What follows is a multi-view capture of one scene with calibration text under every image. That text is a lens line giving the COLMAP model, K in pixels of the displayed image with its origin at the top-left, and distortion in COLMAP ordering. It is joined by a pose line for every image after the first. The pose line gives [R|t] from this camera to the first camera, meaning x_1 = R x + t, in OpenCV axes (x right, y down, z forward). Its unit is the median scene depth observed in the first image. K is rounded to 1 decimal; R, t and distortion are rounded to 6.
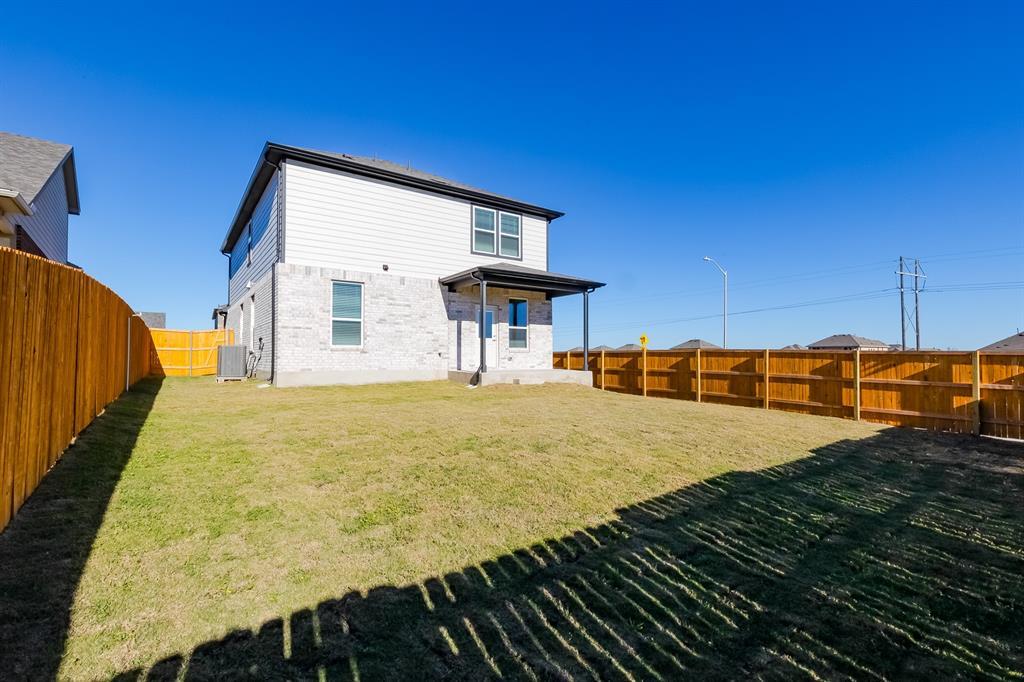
lens RADIAL K [[463.0, 0, 511.7], [0, 463.0, 342.4], [0, 0, 1]] dist [0.000253, -0.000294]
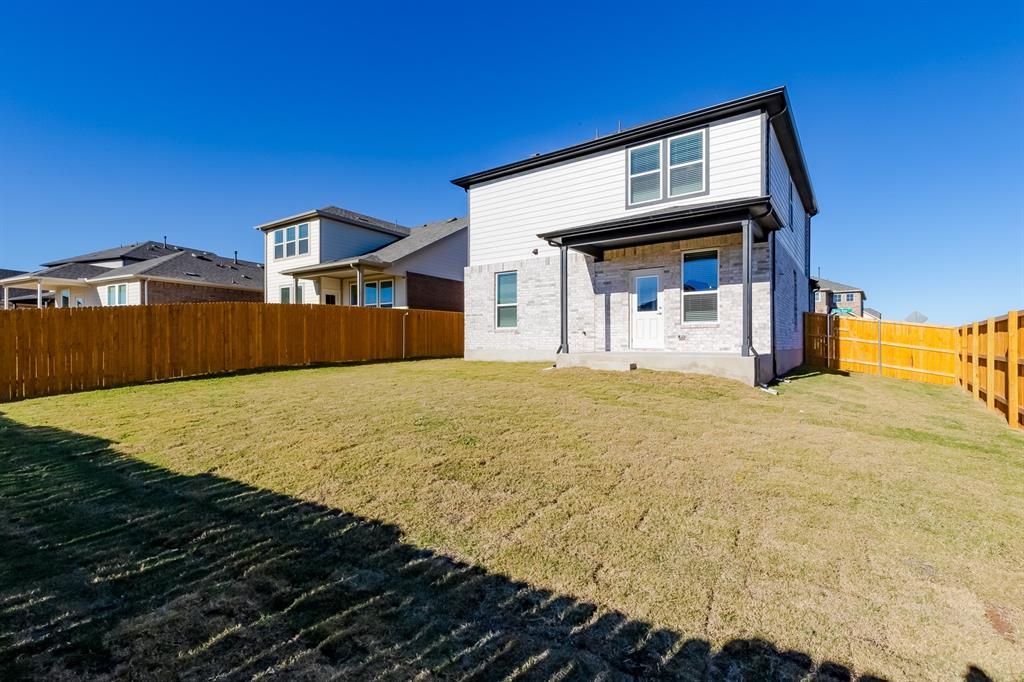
lens RADIAL K [[463.0, 0, 511.7], [0, 463.0, 342.4], [0, 0, 1]] dist [0.000253, -0.000294]
pose [[0.319312, -0.003108, -0.947644, 0.619059], [0.034521, 0.999369, 0.008355, 0.028981], [0.947021, -0.035381, 0.319218, 0.535389]]
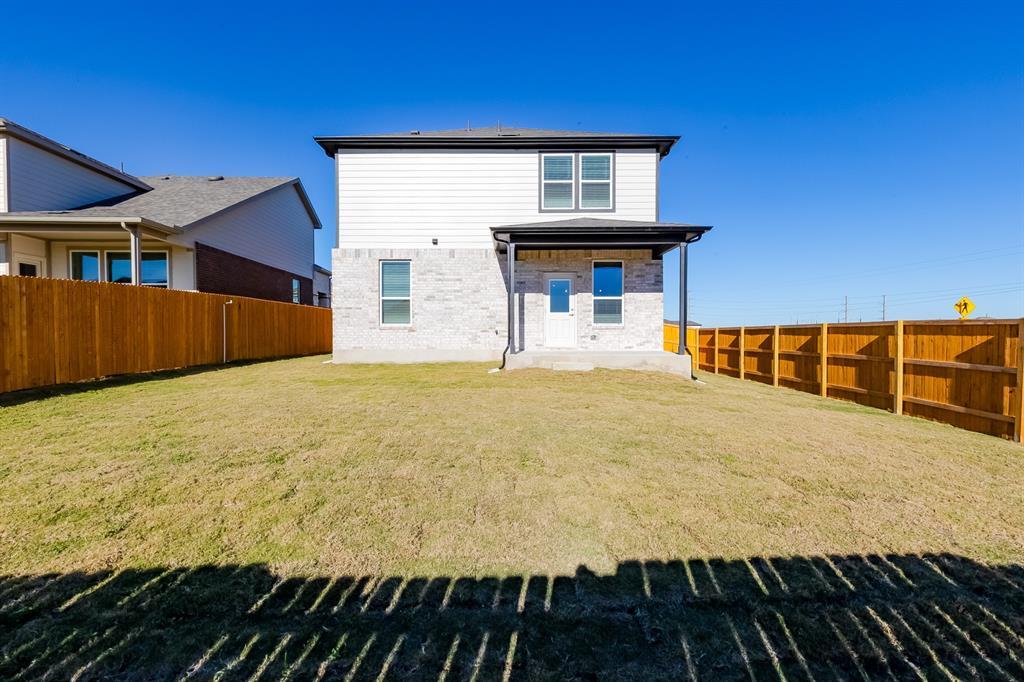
lens RADIAL K [[463.0, 0, 511.7], [0, 463.0, 342.4], [0, 0, 1]] dist [0.000253, -0.000294]
pose [[0.813221, 0.007763, -0.581903, 0.361178], [0.020872, 0.998879, 0.042495, 0.007299], [0.581581, -0.046703, 0.812147, 0.274000]]
